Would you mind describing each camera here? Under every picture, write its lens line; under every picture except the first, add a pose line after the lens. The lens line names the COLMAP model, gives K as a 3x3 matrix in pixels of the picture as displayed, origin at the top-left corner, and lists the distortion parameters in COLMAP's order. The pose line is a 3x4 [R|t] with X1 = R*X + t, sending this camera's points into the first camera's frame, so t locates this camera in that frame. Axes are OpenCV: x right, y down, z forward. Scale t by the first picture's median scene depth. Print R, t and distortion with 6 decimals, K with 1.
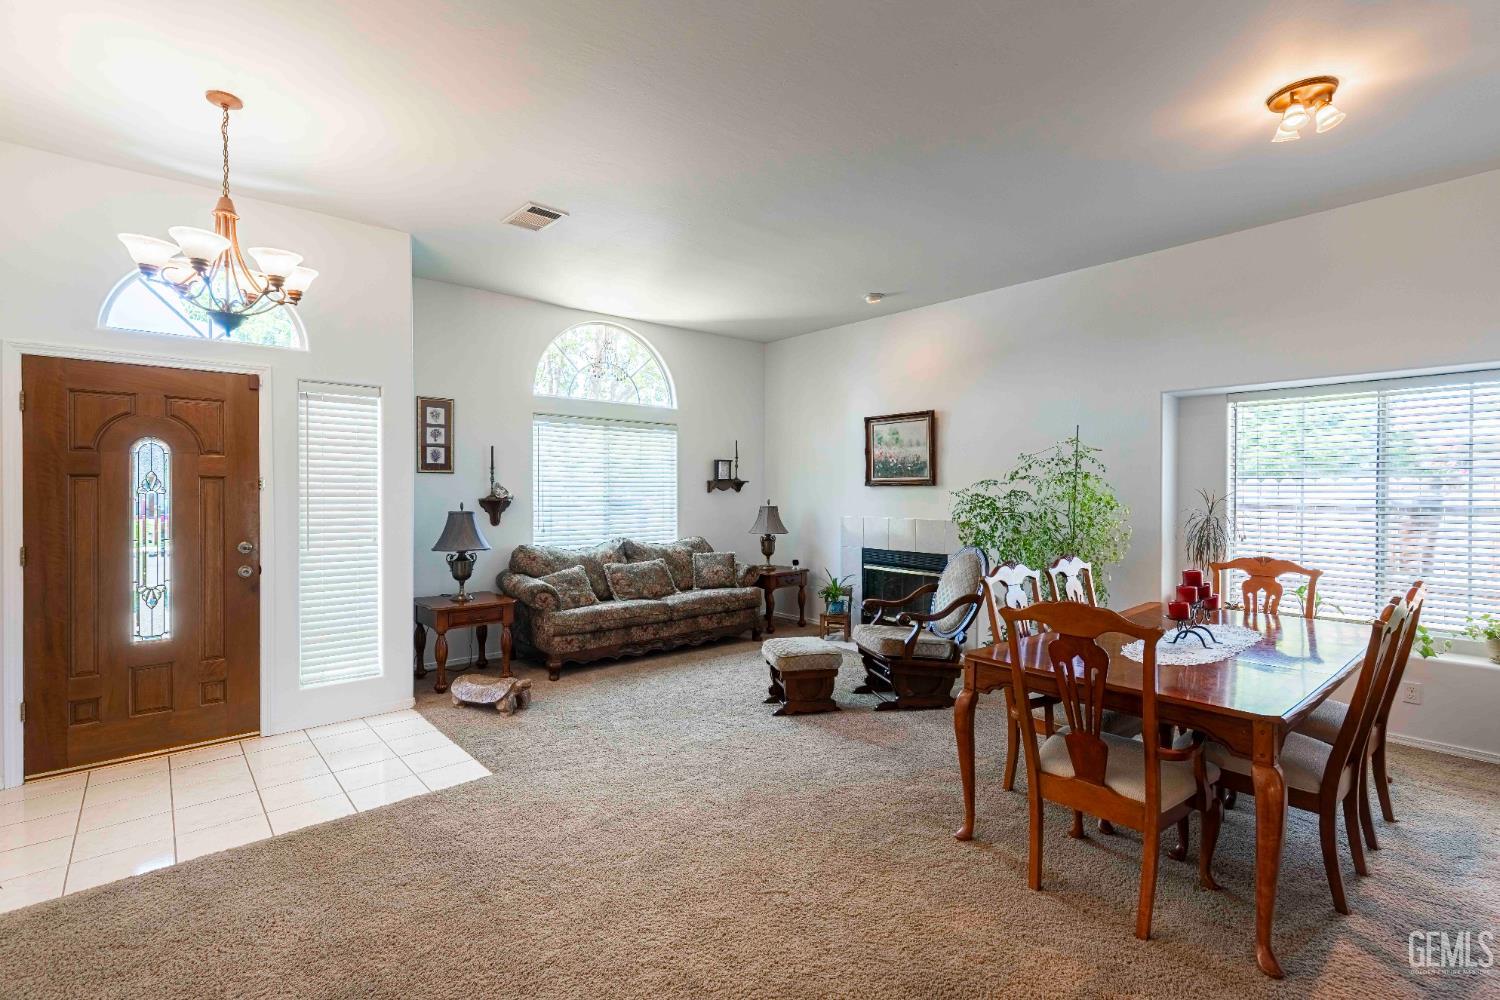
lens RADIAL K [[684.7, 0, 749.0], [0, 684.7, 493.3], [0, 0, 1]] dist [0.004322, 0.000094]
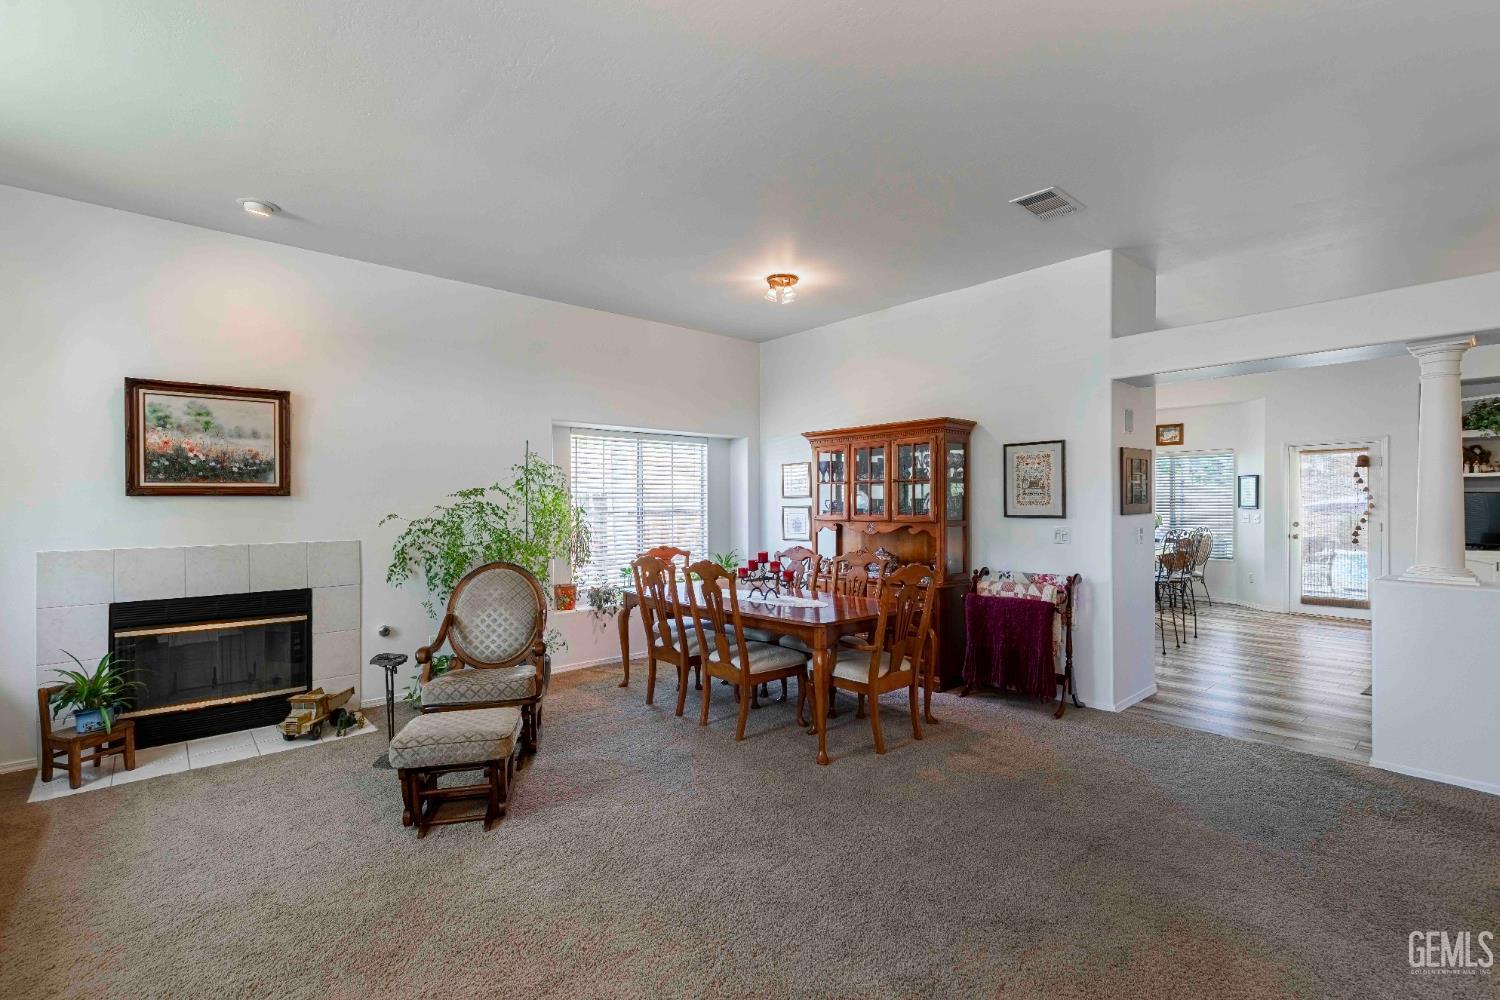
lens RADIAL K [[684.7, 0, 749.0], [0, 684.7, 493.3], [0, 0, 1]] dist [0.004322, 0.000094]
pose [[-0.013297, 0.014116, 0.999812, -0.483699], [0.007593, 0.999873, -0.014016, 0.000067], [-0.999883, 0.007405, -0.013402, 0.551347]]
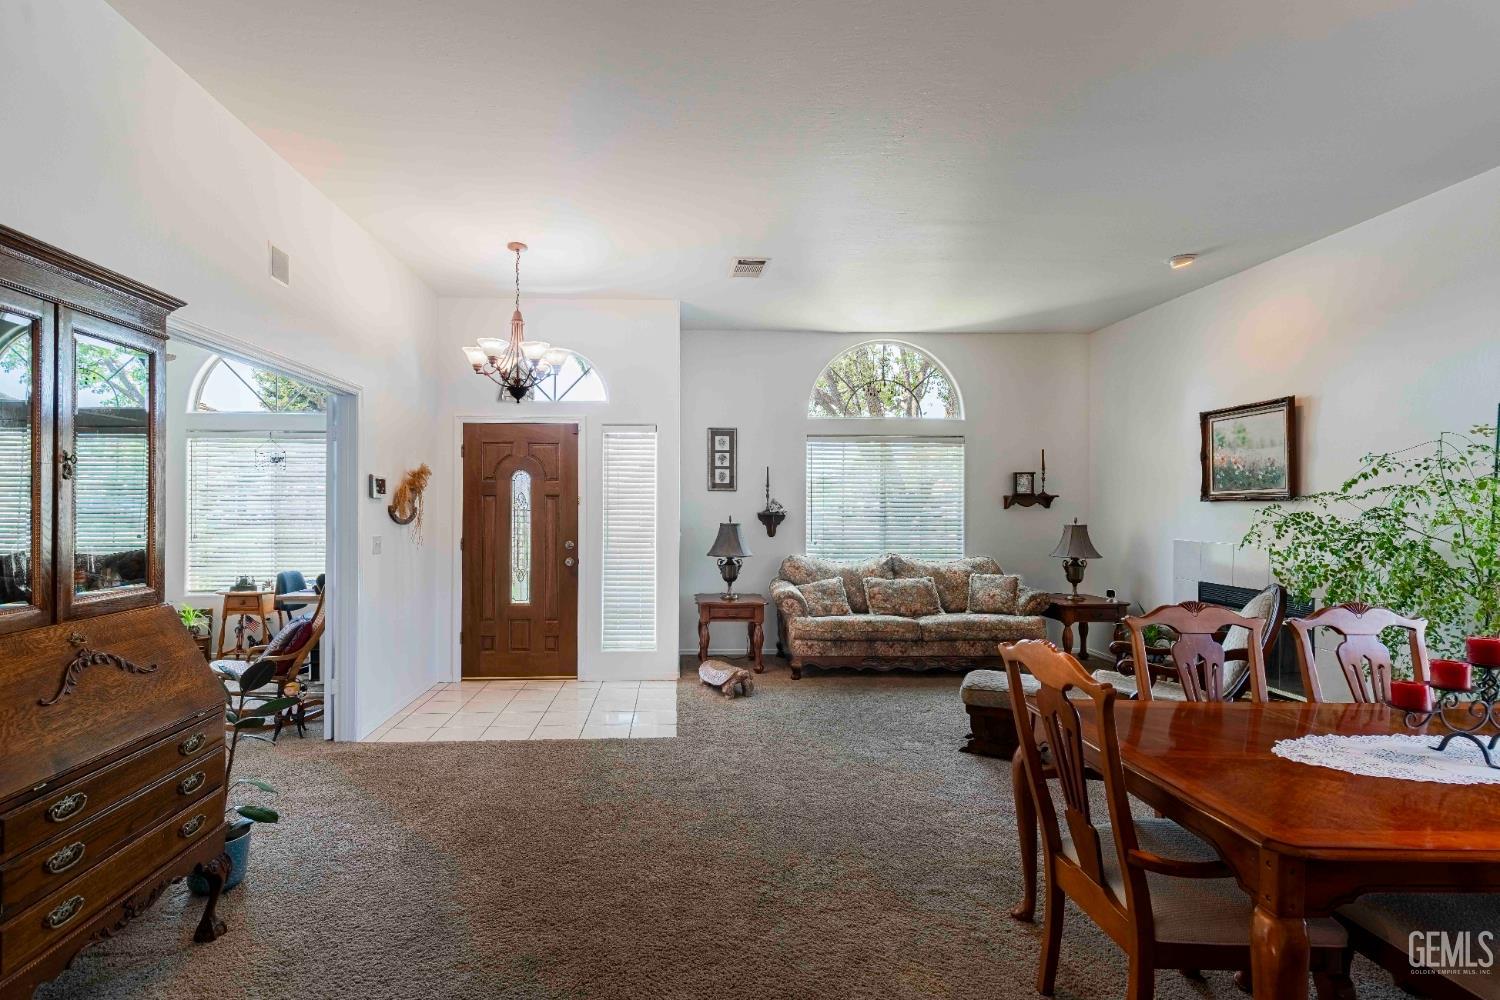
lens RADIAL K [[692.1, 0, 697.5], [0, 692.1, 505.5], [0, 0, 1]] dist [0.002811, -0.000018]
pose [[0.772635, 0.002213, -0.634847, 0.261152], [-0.006091, 0.999974, -0.003927, 0.000550], [0.634822, 0.006901, 0.772628, 0.039985]]
